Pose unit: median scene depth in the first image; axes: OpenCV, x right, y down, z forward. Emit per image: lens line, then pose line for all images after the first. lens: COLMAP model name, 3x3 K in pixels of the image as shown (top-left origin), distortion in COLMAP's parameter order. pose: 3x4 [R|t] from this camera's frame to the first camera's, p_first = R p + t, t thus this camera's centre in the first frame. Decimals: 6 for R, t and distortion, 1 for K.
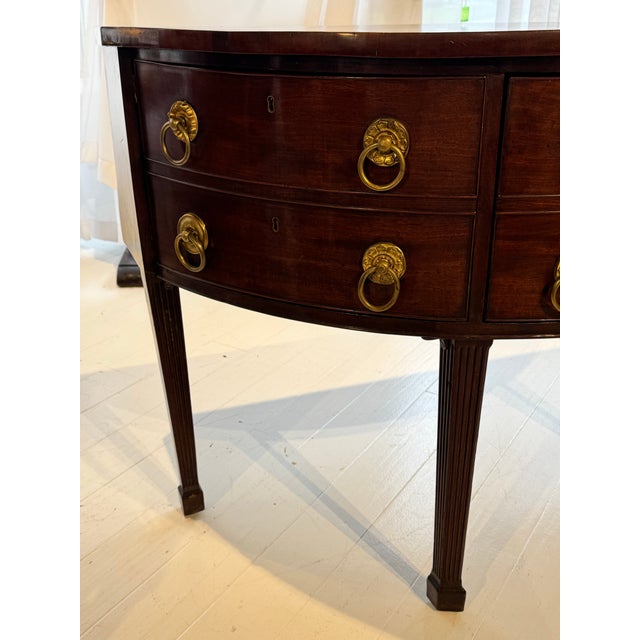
lens RADIAL K [[789.7, 0, 320.0], [0, 789.7, 320.0], [0, 0, 1]] dist [0.245237, -0.554139]
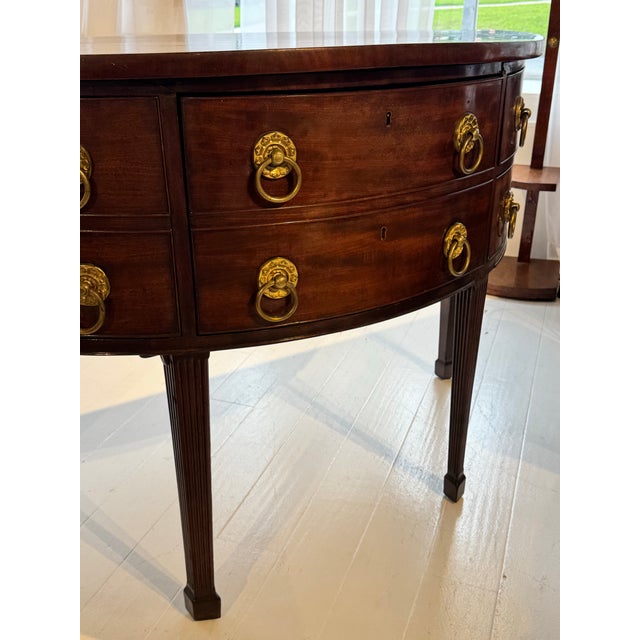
lens RADIAL K [[789.7, 0, 320.0], [0, 789.7, 320.0], [0, 0, 1]] dist [0.245237, -0.554139]
pose [[0.978557, -0.081304, 0.189248, 0.172419], [0.080717, 0.996678, 0.010821, -0.016022], [-0.189500, 0.004686, 0.981870, -0.025784]]
